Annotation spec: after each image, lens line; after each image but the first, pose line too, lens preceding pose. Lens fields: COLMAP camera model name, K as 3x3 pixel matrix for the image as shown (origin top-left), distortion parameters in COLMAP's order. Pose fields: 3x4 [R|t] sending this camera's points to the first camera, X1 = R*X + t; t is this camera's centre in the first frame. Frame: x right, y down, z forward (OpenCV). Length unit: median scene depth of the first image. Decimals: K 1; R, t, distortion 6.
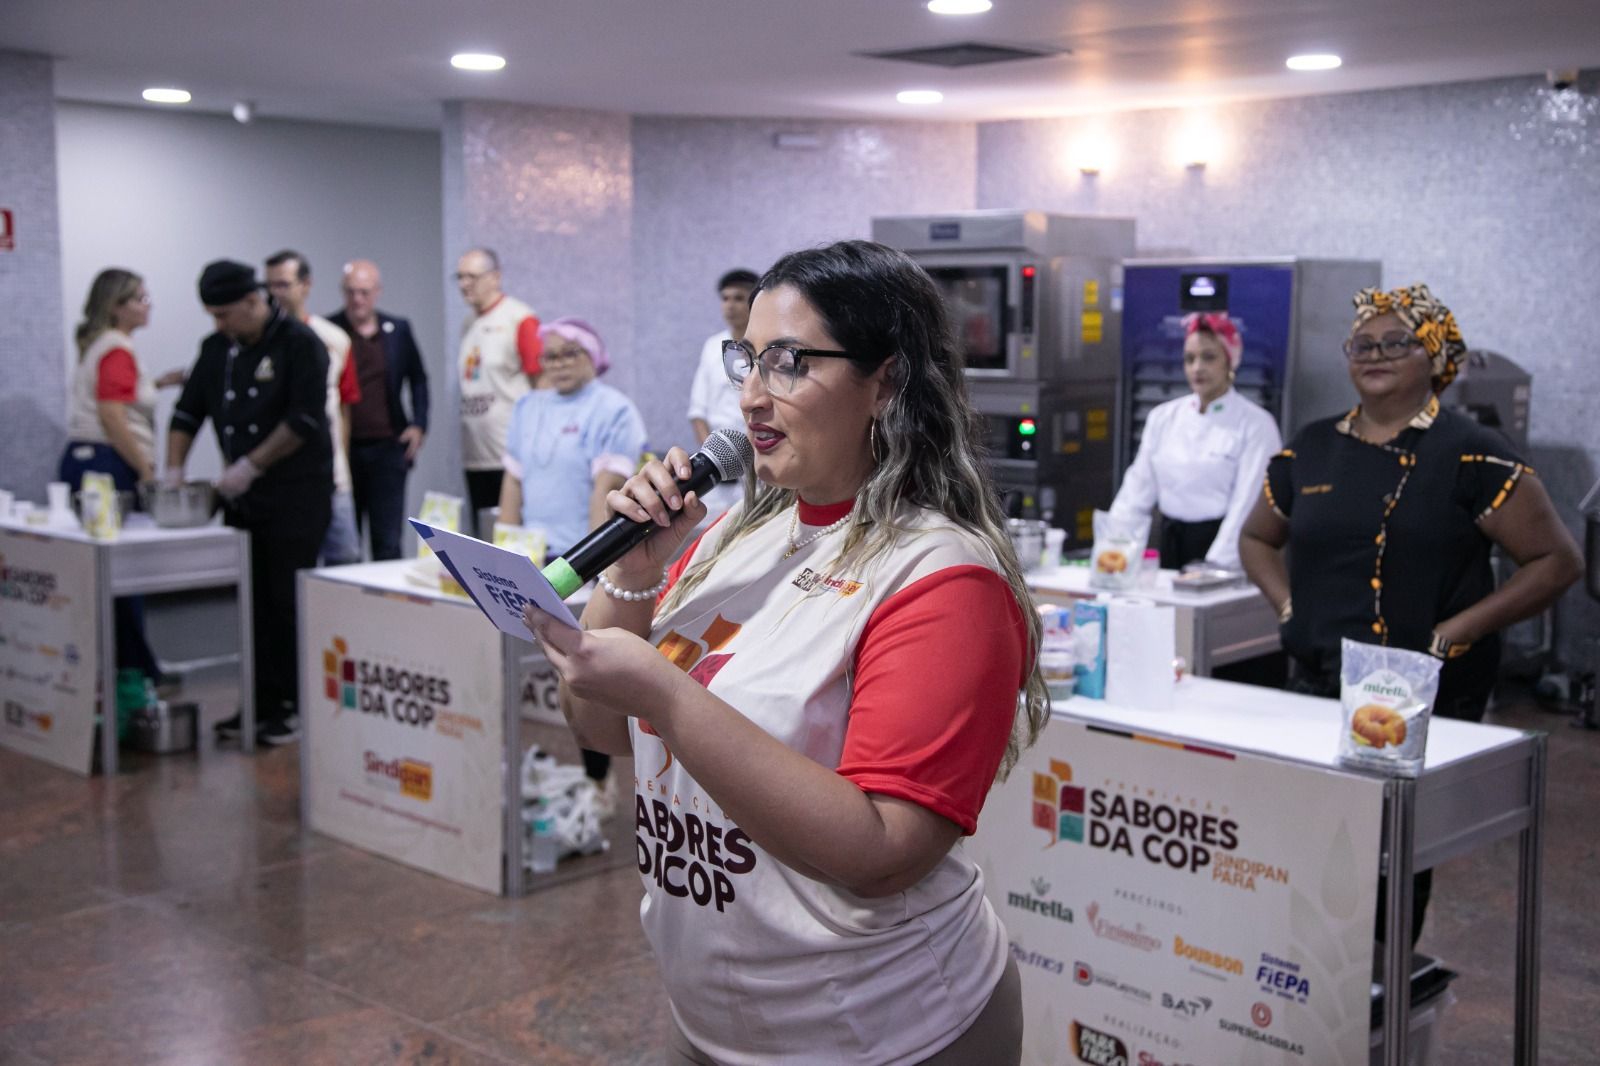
lens RADIAL K [[1967.4, 0, 796.3], [0, 1967.4, 540.2], [0, 0, 1]] dist [0.106685, 0.051140]
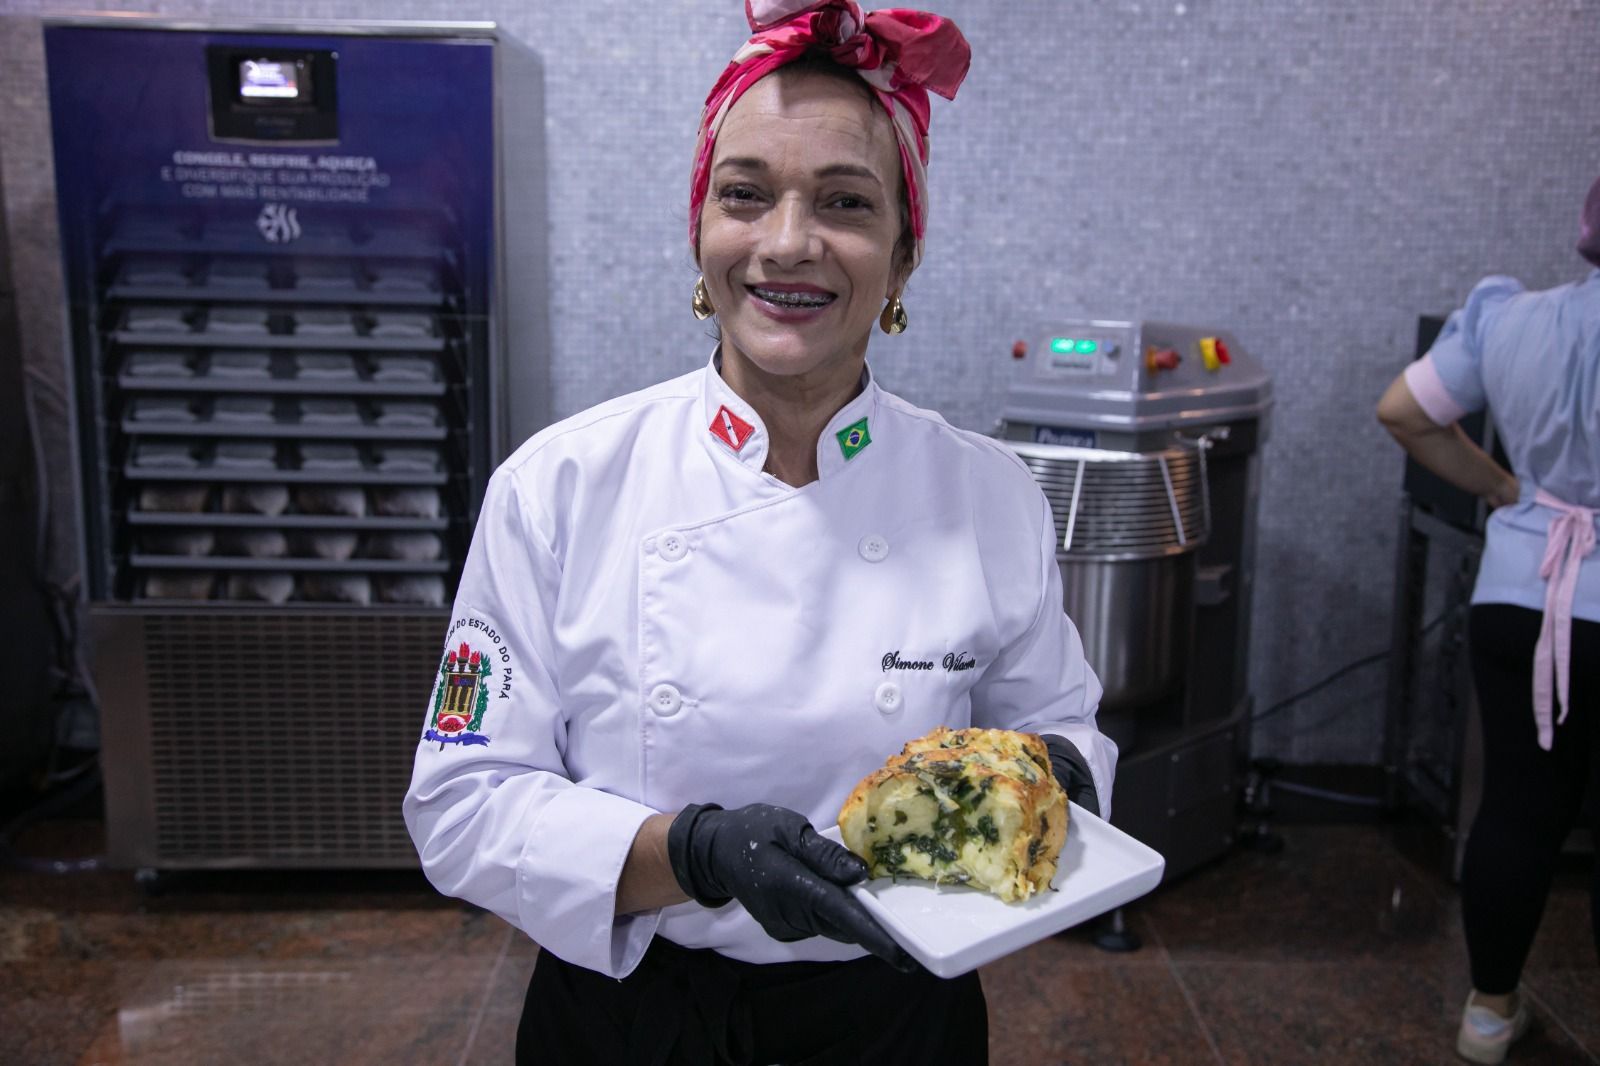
lens RADIAL K [[1621.7, 0, 793.5], [0, 1621.7, 534.7], [0, 0, 1]] dist [0.007104, 0.102051]
pose [[0.715670, -0.136658, 0.684938, 0.057247], [0.077827, 0.990167, 0.116238, -0.129477], [-0.694088, -0.029882, 0.719269, 1.379975]]
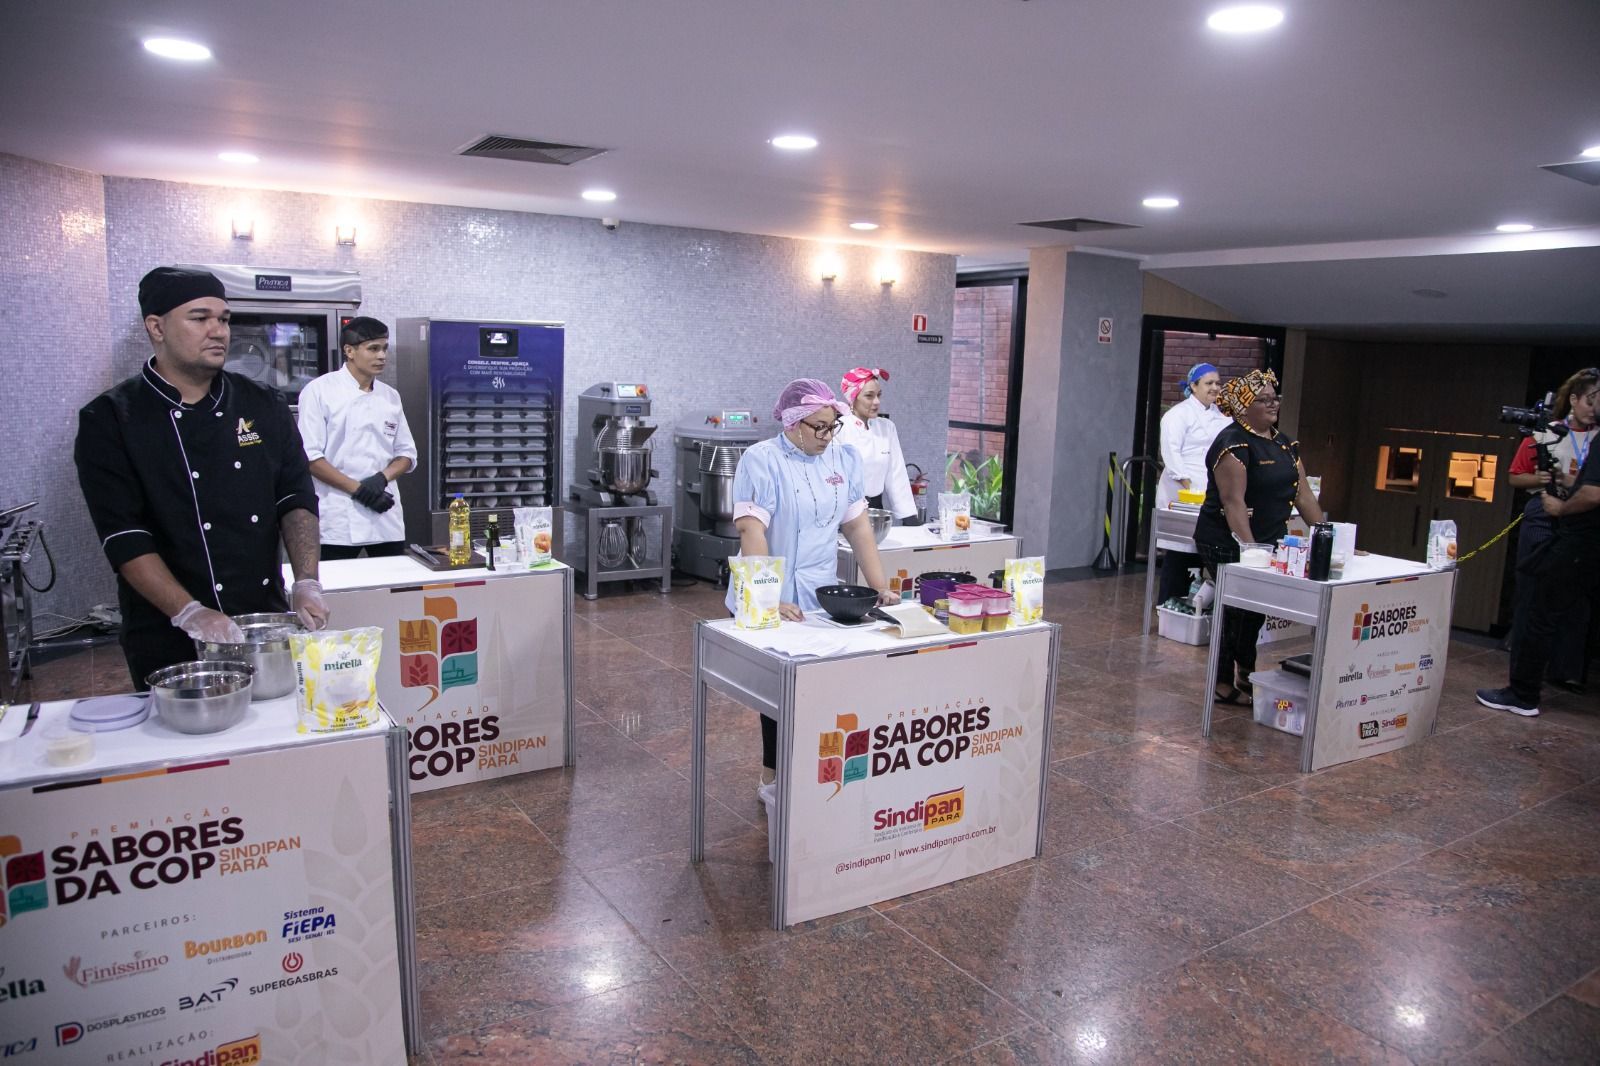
lens RADIAL K [[1126.3, 0, 798.7], [0, 1126.3, 538.5], [0, 0, 1]] dist [-0.120046, 0.075181]
pose [[0.227413, -0.151072, 0.962009, -1.091033], [0.086878, 0.987101, 0.134475, -0.160708], [-0.969915, 0.052996, 0.237605, 1.298557]]
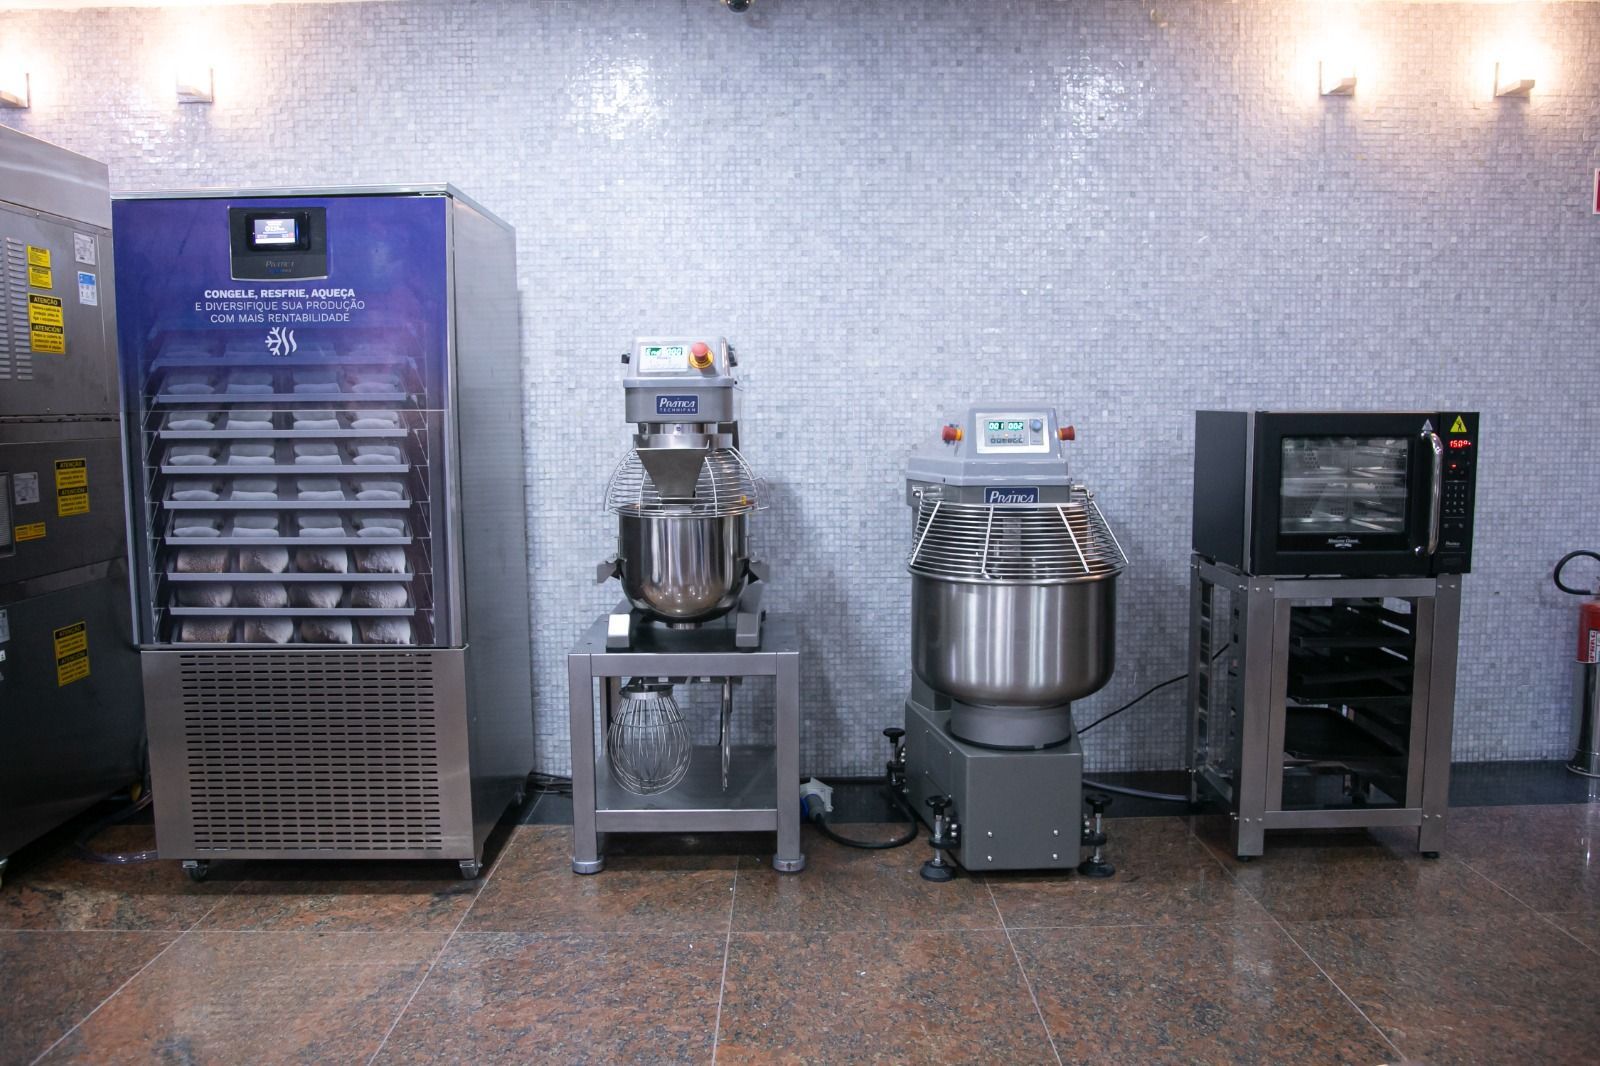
lens RADIAL K [[1164.3, 0, 795.4], [0, 1164.3, 541.4], [0, 0, 1]] dist [-0.107733, 0.065357]
pose [[0.719001, -0.091171, 0.689003, 0.169292], [0.097124, 0.994811, 0.030284, -0.075276], [-0.688189, 0.045145, 0.724126, 1.401734]]
